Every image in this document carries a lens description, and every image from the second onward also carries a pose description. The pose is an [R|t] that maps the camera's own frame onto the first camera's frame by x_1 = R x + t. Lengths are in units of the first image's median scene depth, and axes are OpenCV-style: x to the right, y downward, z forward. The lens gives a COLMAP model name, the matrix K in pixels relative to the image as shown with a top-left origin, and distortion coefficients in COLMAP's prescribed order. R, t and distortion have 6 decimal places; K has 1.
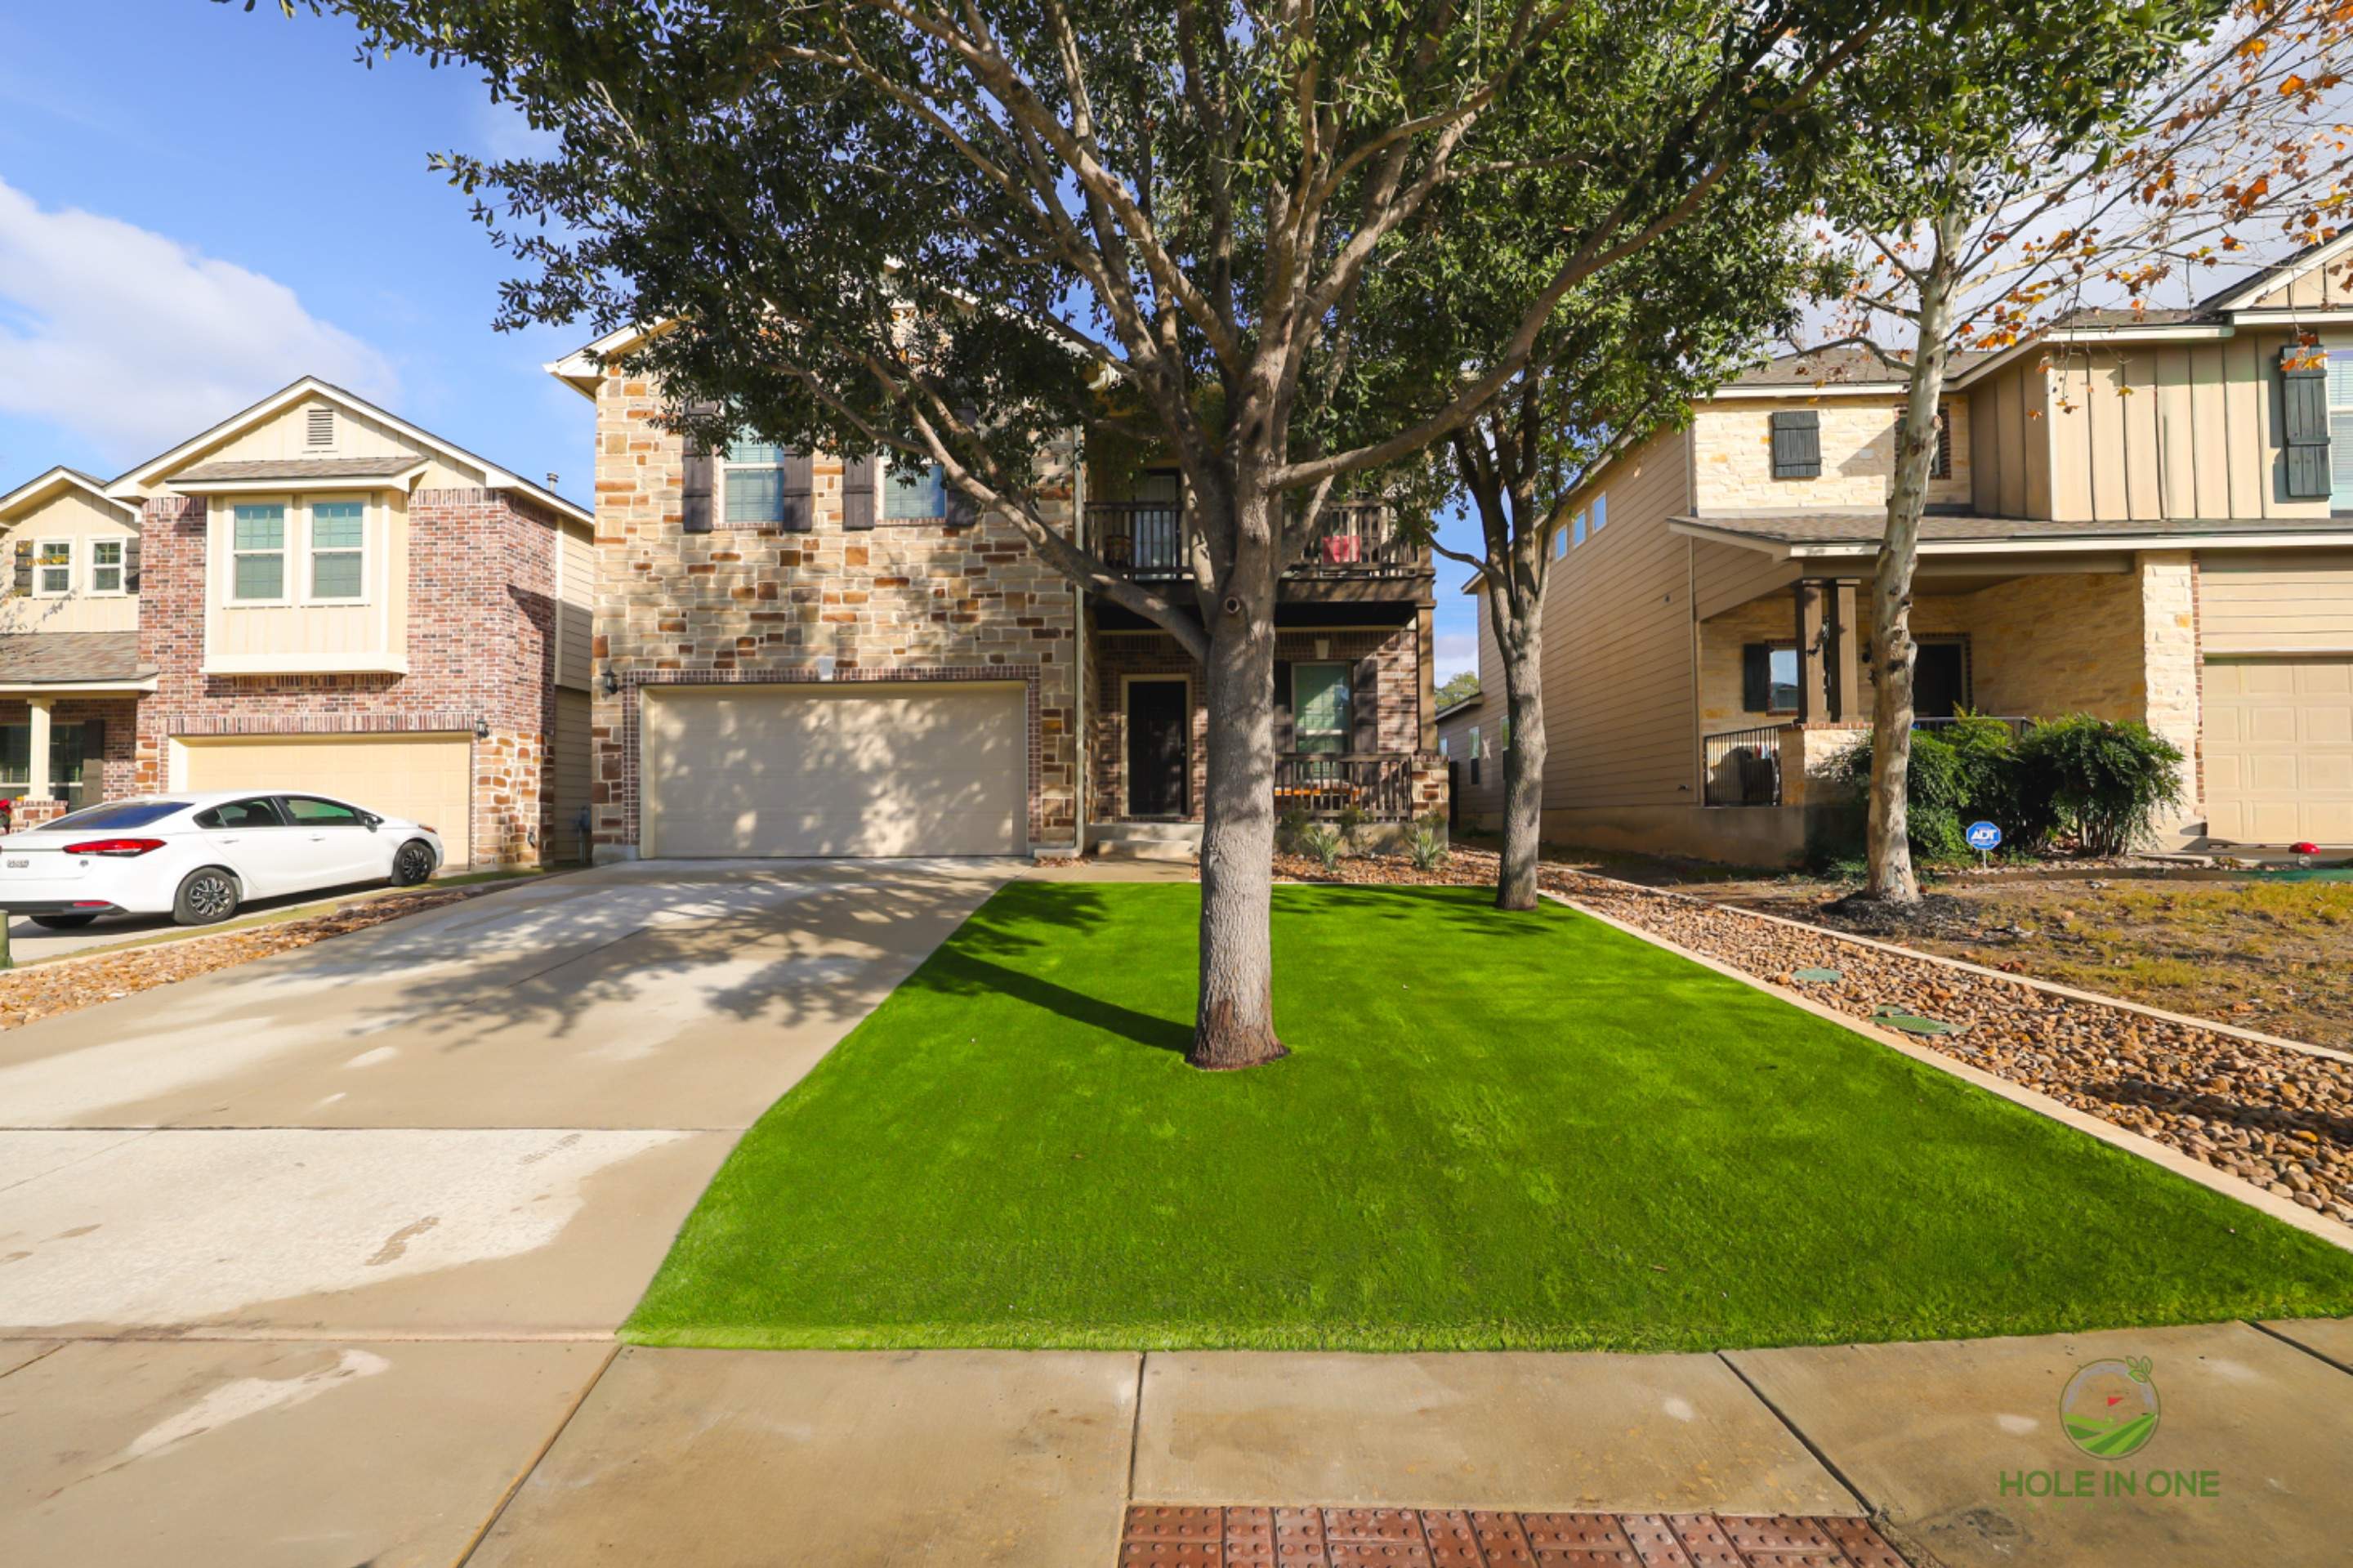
lens RADIAL K [[967.3, 0, 1176.5], [0, 967.3, 784.0], [0, 0, 1]] dist [-0.001091, 0.000235]
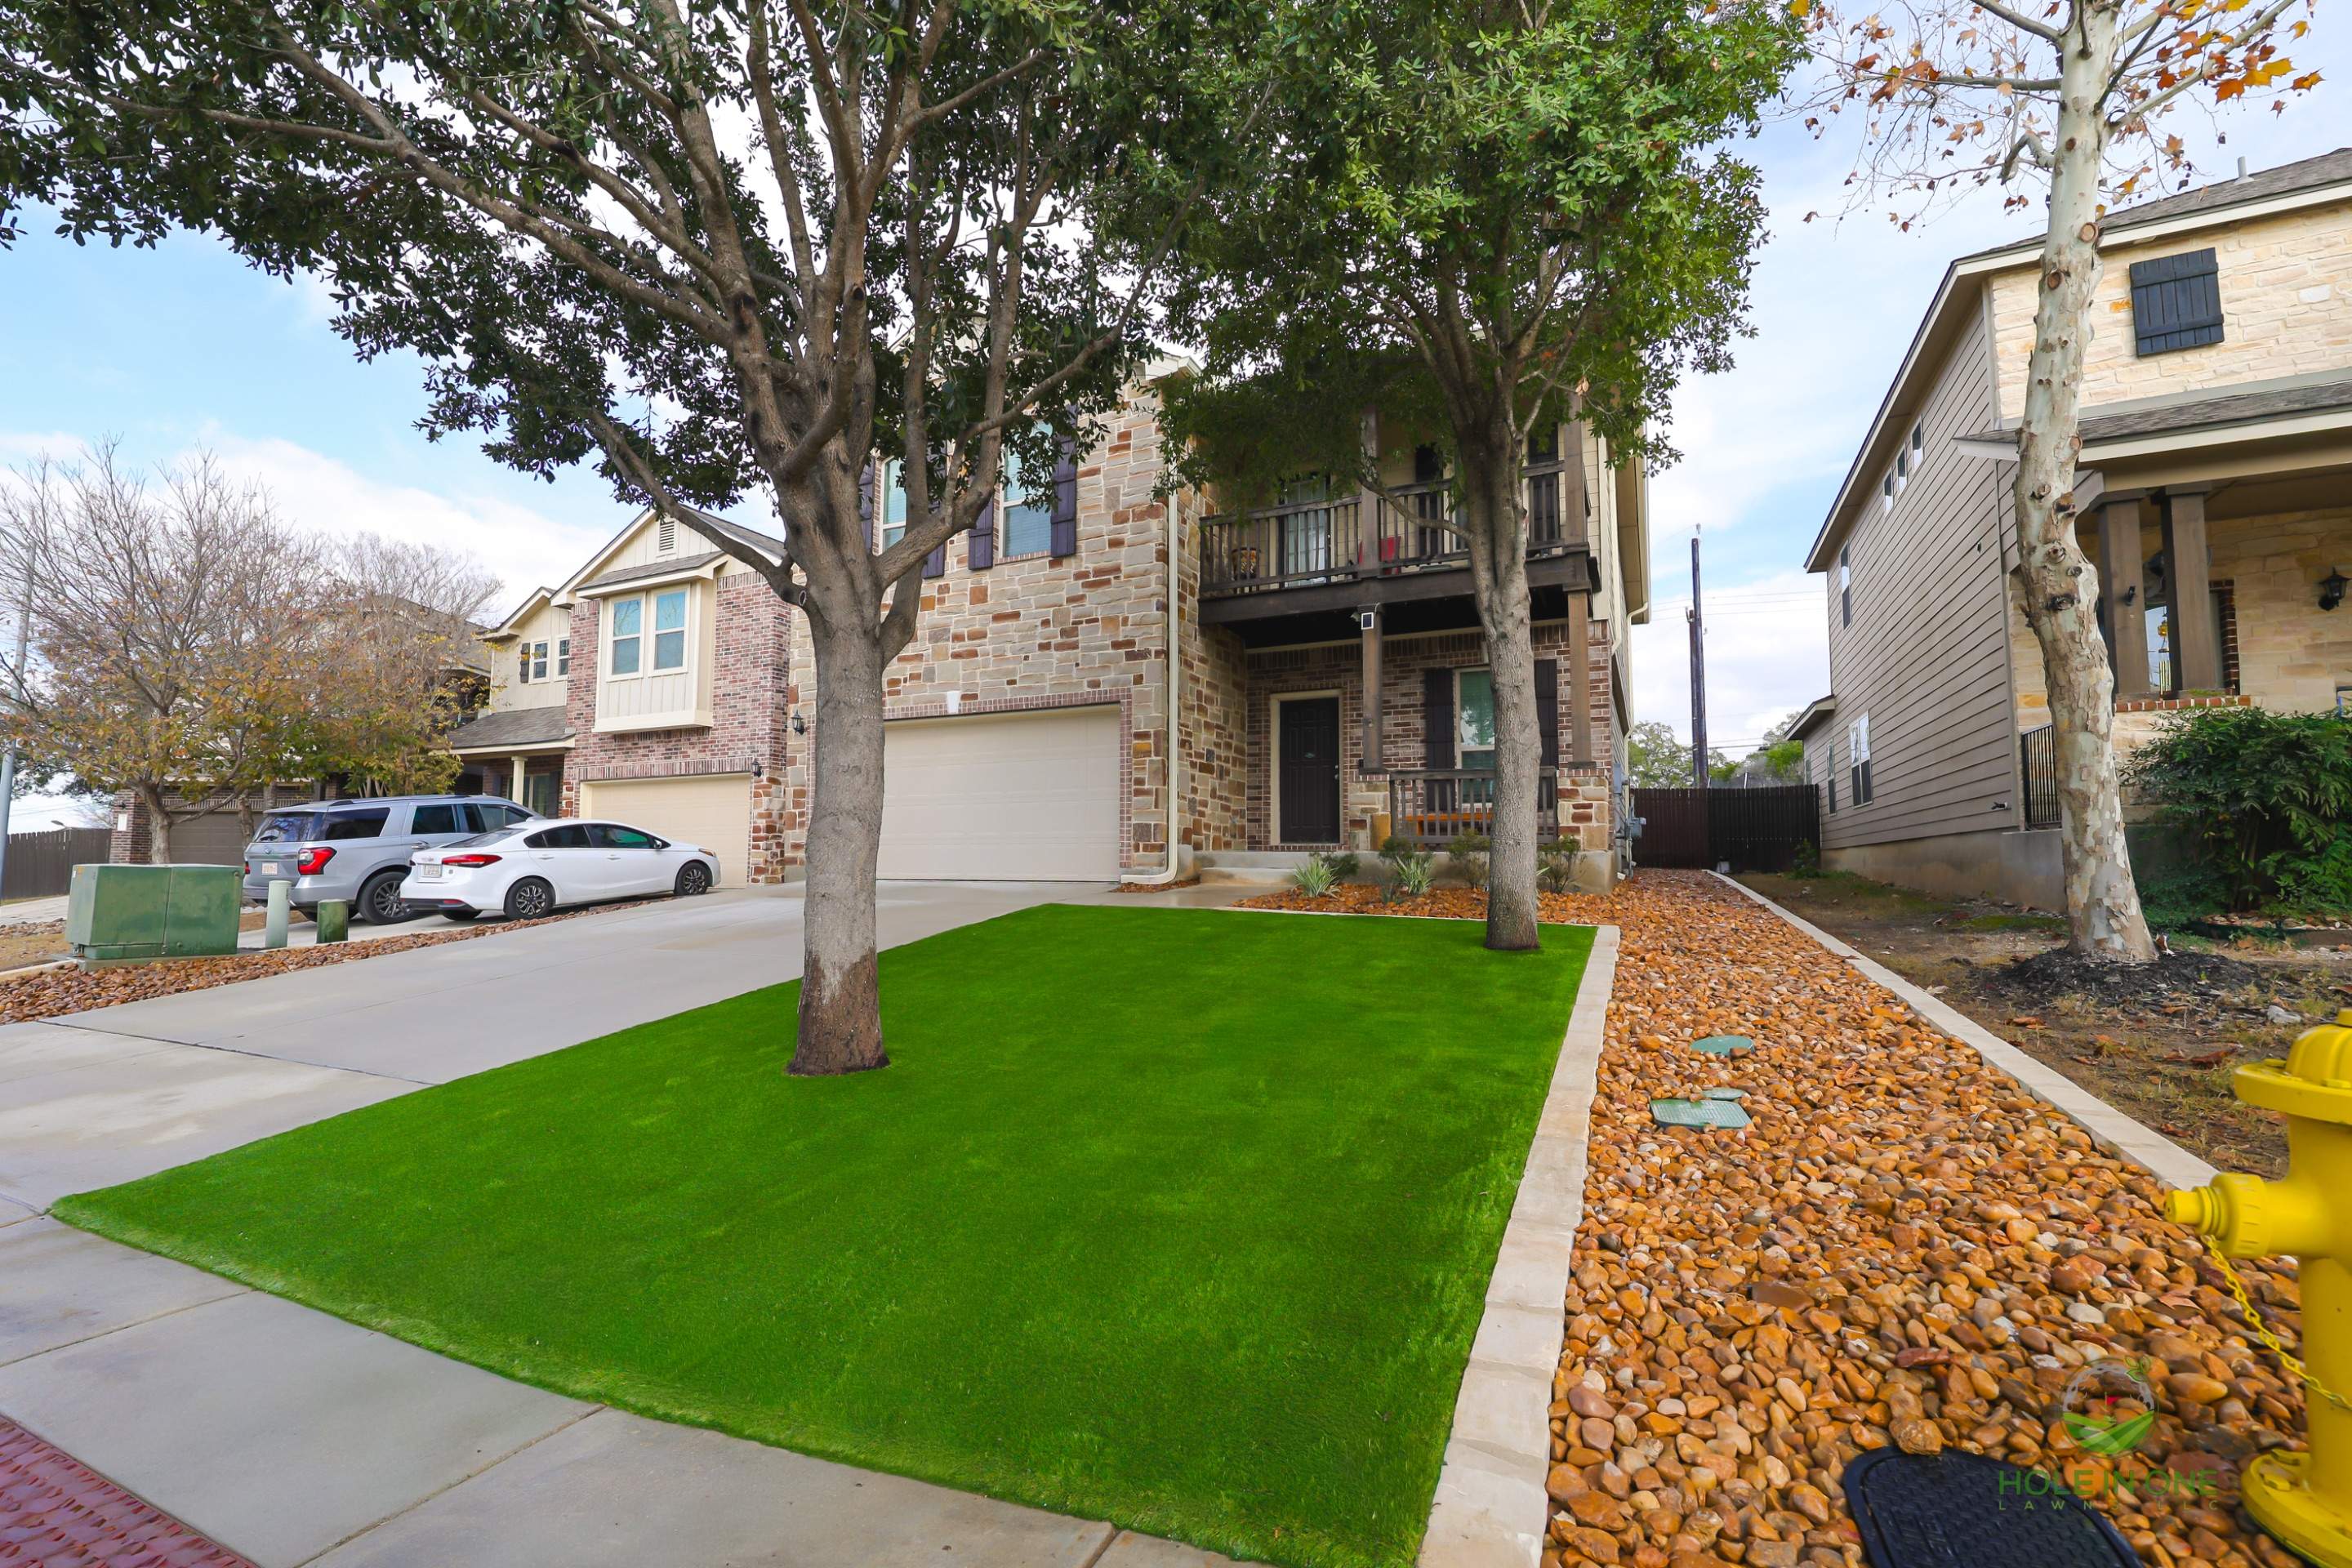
lens RADIAL K [[1004.6, 0, 1167.2], [0, 1004.6, 788.1], [0, 0, 1]] dist [0.000676, 0.000231]
pose [[0.917293, -0.019516, -0.397735, 0.288707], [0.004983, 0.999283, -0.037539, 0.017682], [0.398182, 0.032452, 0.916732, 0.079002]]
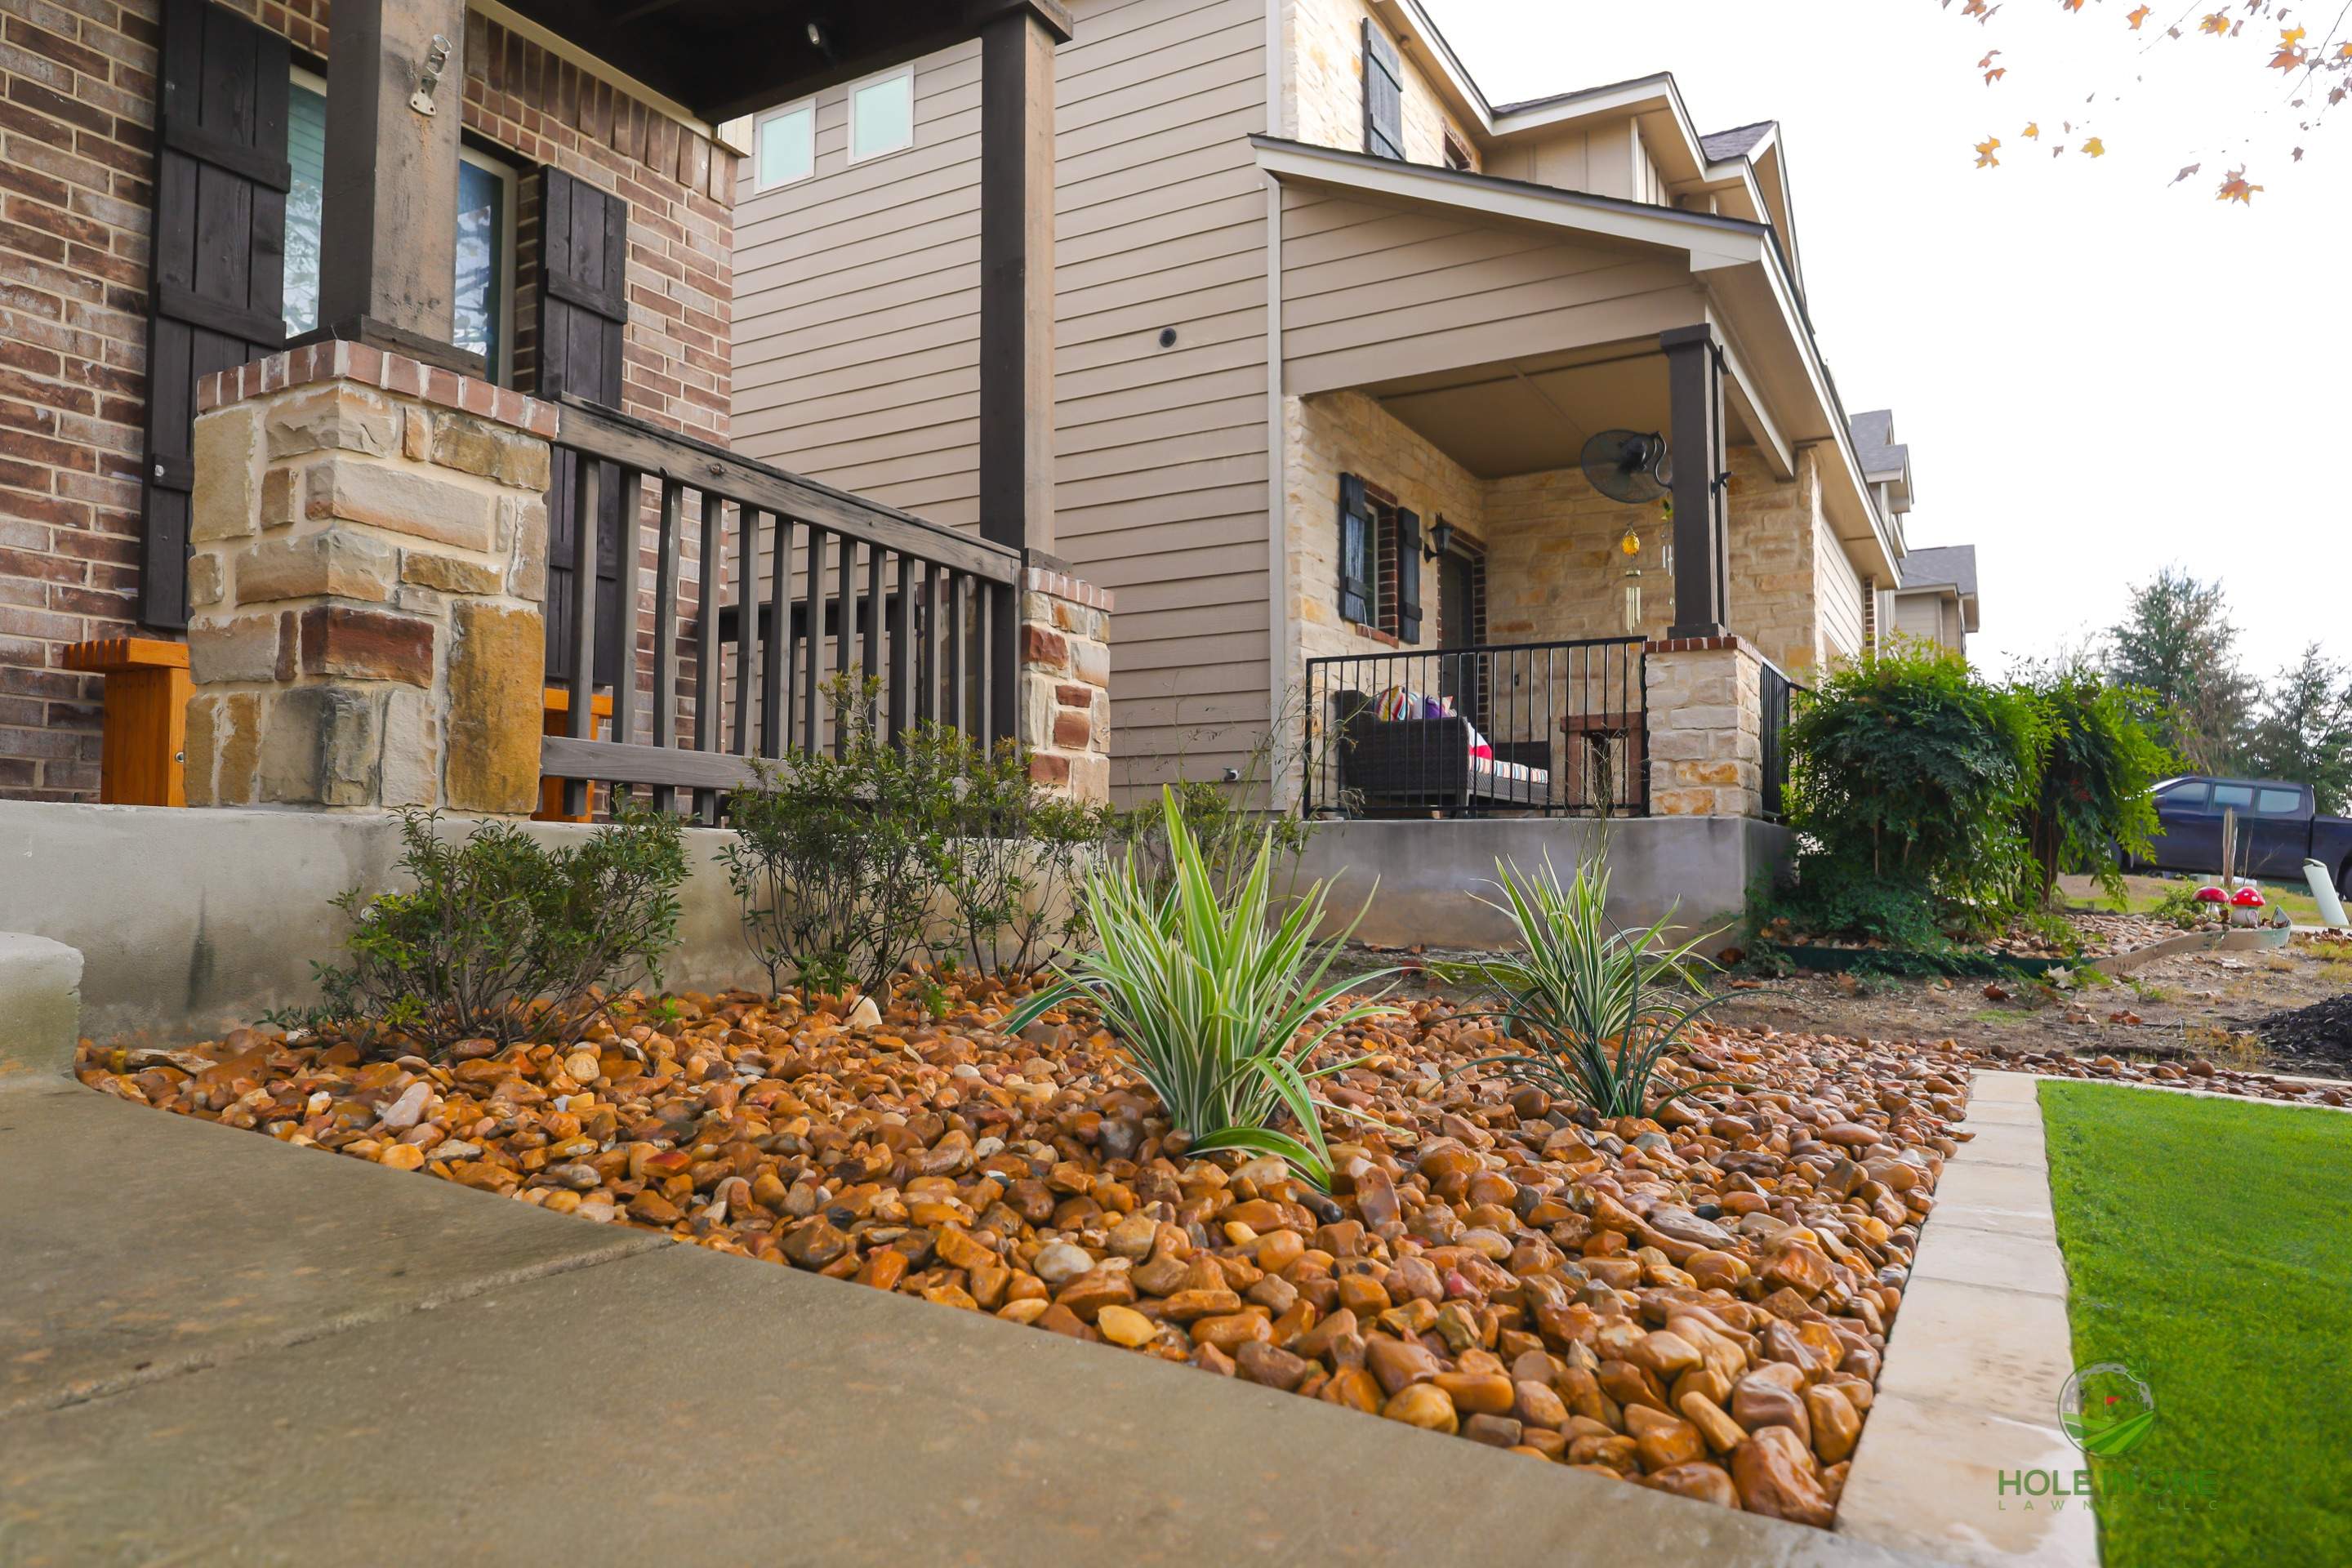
lens RADIAL K [[1491.0, 0, 1176.0], [0, 1491.0, 784.0], [0, 0, 1]] dist [-0.002431, 0.001655]
pose [[0.449094, 0.061677, 0.891353, -0.080379], [-0.038351, 0.998026, -0.049736, 0.045707], [-0.892661, -0.011848, 0.450573, 0.818947]]
